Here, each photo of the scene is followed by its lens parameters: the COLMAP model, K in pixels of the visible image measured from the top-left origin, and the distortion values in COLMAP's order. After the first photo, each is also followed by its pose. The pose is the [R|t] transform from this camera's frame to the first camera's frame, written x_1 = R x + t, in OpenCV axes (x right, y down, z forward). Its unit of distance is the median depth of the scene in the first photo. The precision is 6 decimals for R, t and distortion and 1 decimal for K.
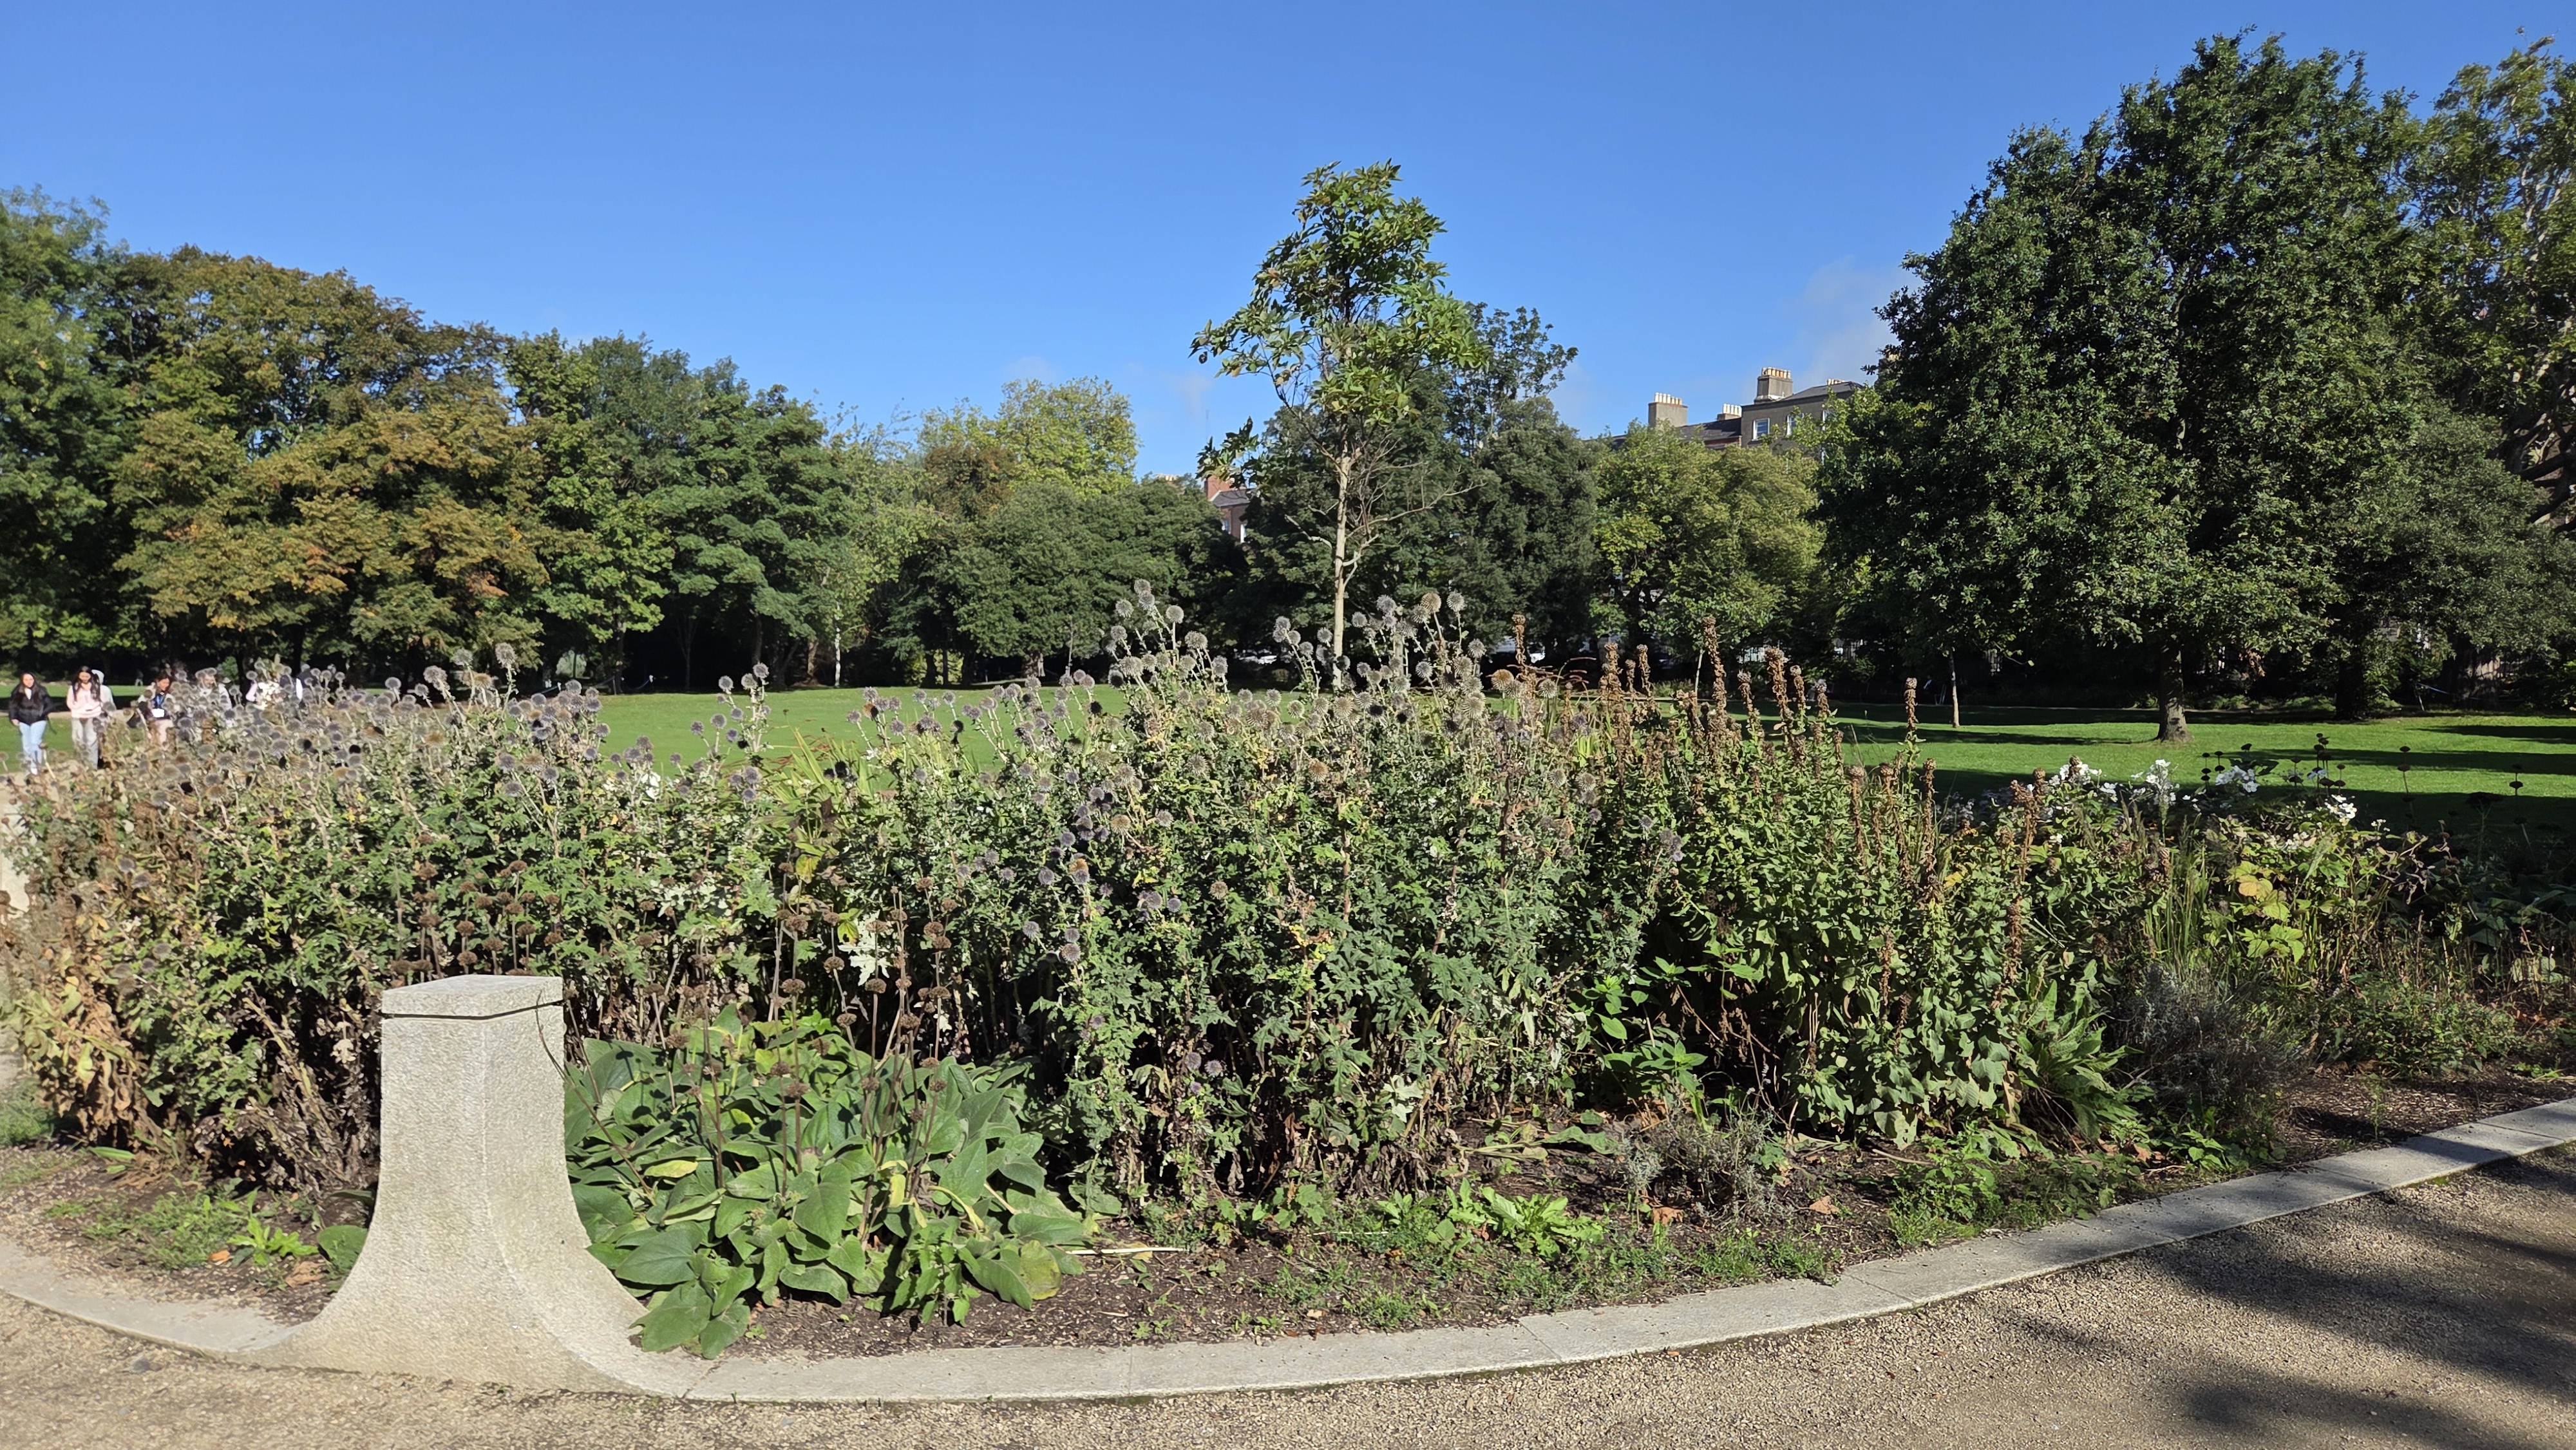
lens RADIAL K [[1670.1, 0, 1288.0], [0, 1670.1, 725.0], [0, 0, 1]] dist [-0.002717, 0.000811]
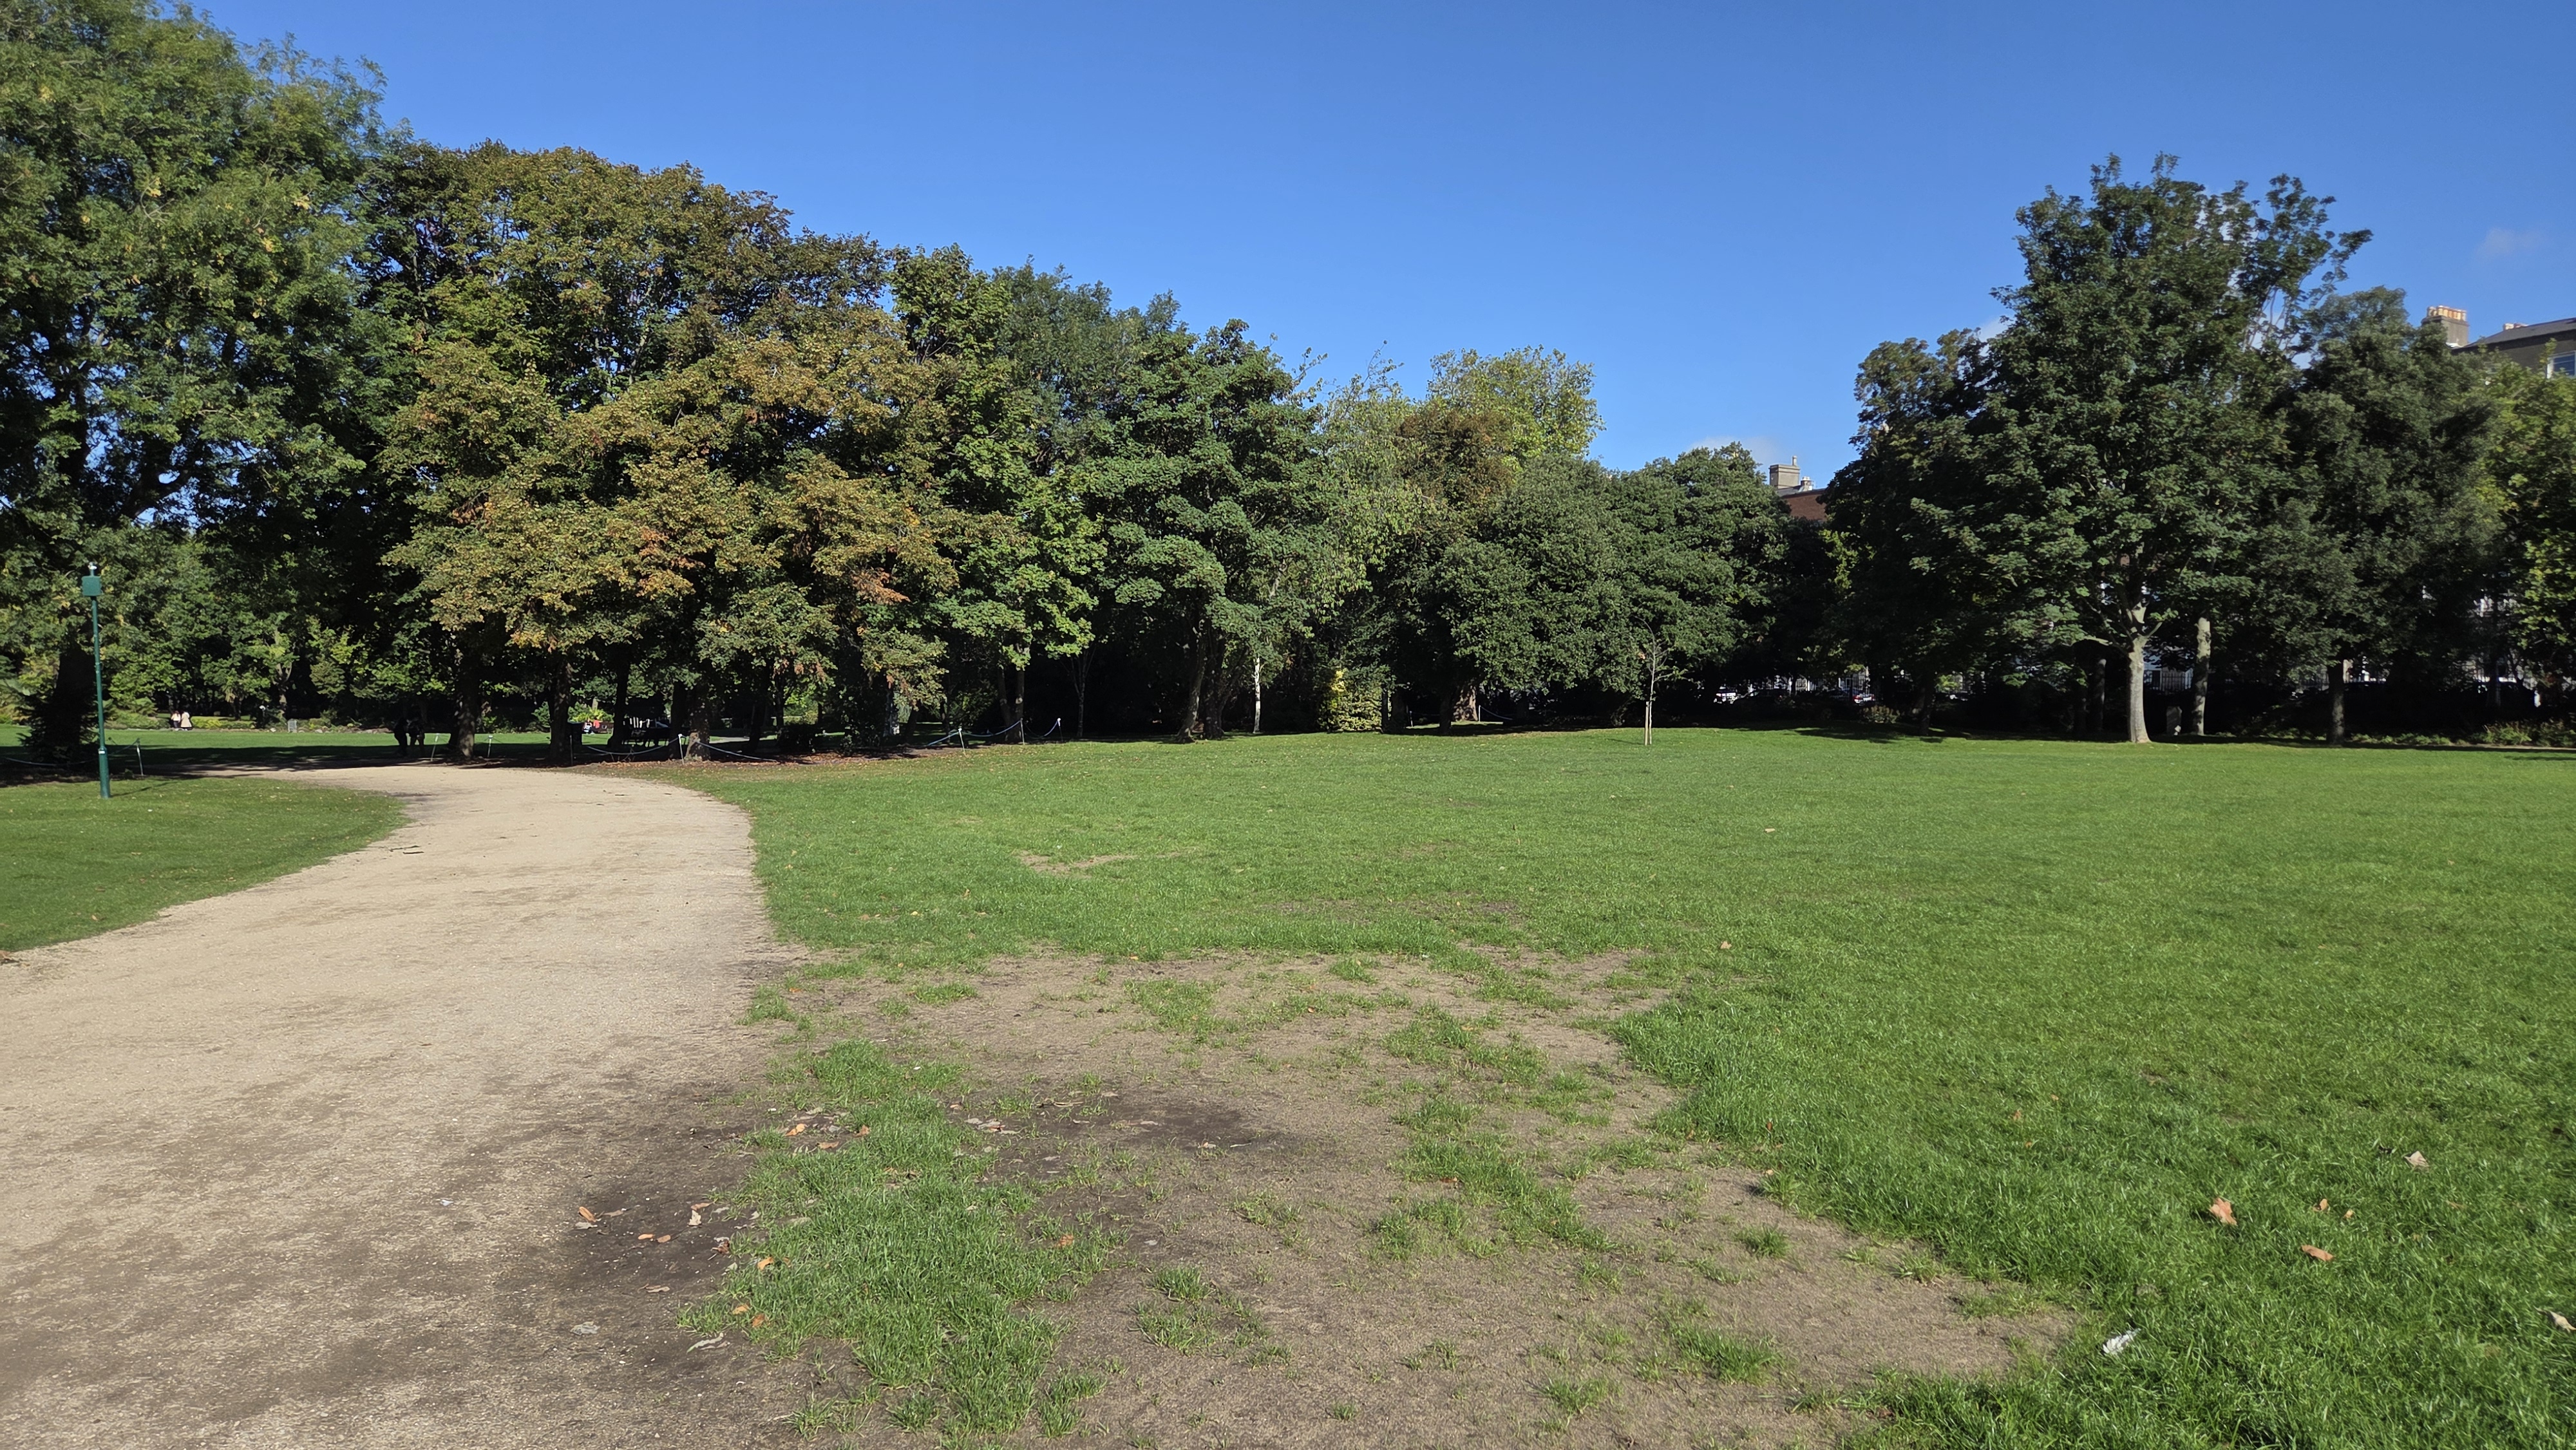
lens RADIAL K [[1738.9, 0, 1287.6], [0, 1738.9, 735.2], [0, 0, 1]] dist [0.095637, -0.081548]
pose [[0.984827, 0.000114, -0.173540, -0.172778], [-0.003452, 0.999815, -0.018933, -0.007673], [0.173506, 0.019244, 0.984645, 0.289185]]
